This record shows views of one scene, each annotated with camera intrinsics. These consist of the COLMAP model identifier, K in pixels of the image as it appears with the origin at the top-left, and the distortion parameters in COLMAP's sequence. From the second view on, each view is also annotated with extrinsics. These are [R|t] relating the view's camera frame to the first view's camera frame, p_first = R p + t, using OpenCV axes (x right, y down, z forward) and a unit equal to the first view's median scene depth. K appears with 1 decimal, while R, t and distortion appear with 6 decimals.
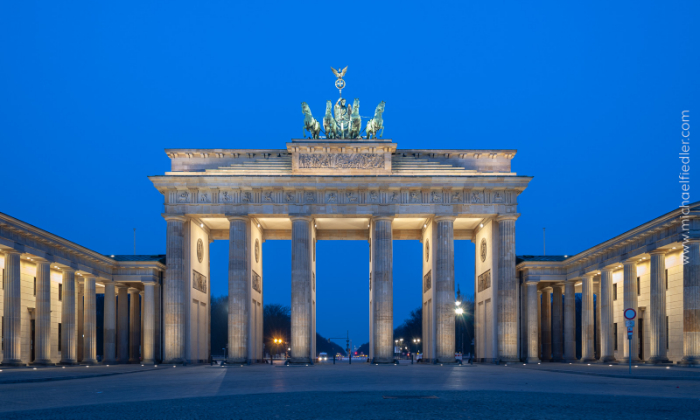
lens RADIAL K [[921.0, 0, 350.0], [0, 921.0, 210.0], [0, 0, 1]] dist [0.104570, 0.000678]
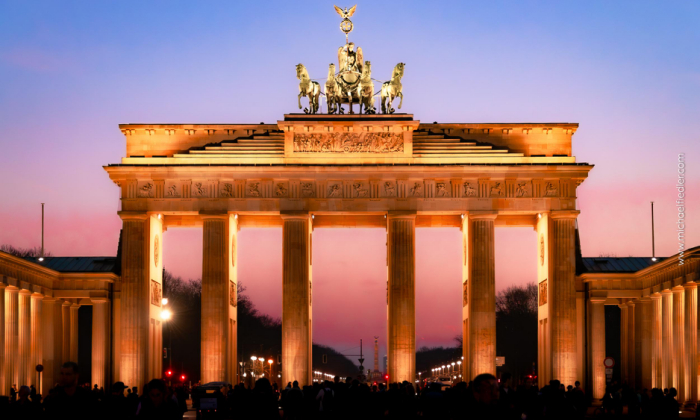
lens RADIAL K [[921.0, 0, 350.0], [0, 921.0, 210.0], [0, 0, 1]] dist [0.104570, 0.000678]
pose [[0.999973, 0.001673, -0.007146, -0.001954], [-0.001991, 0.999000, -0.044672, 0.037910], [0.007065, 0.044685, 0.998976, 0.223892]]
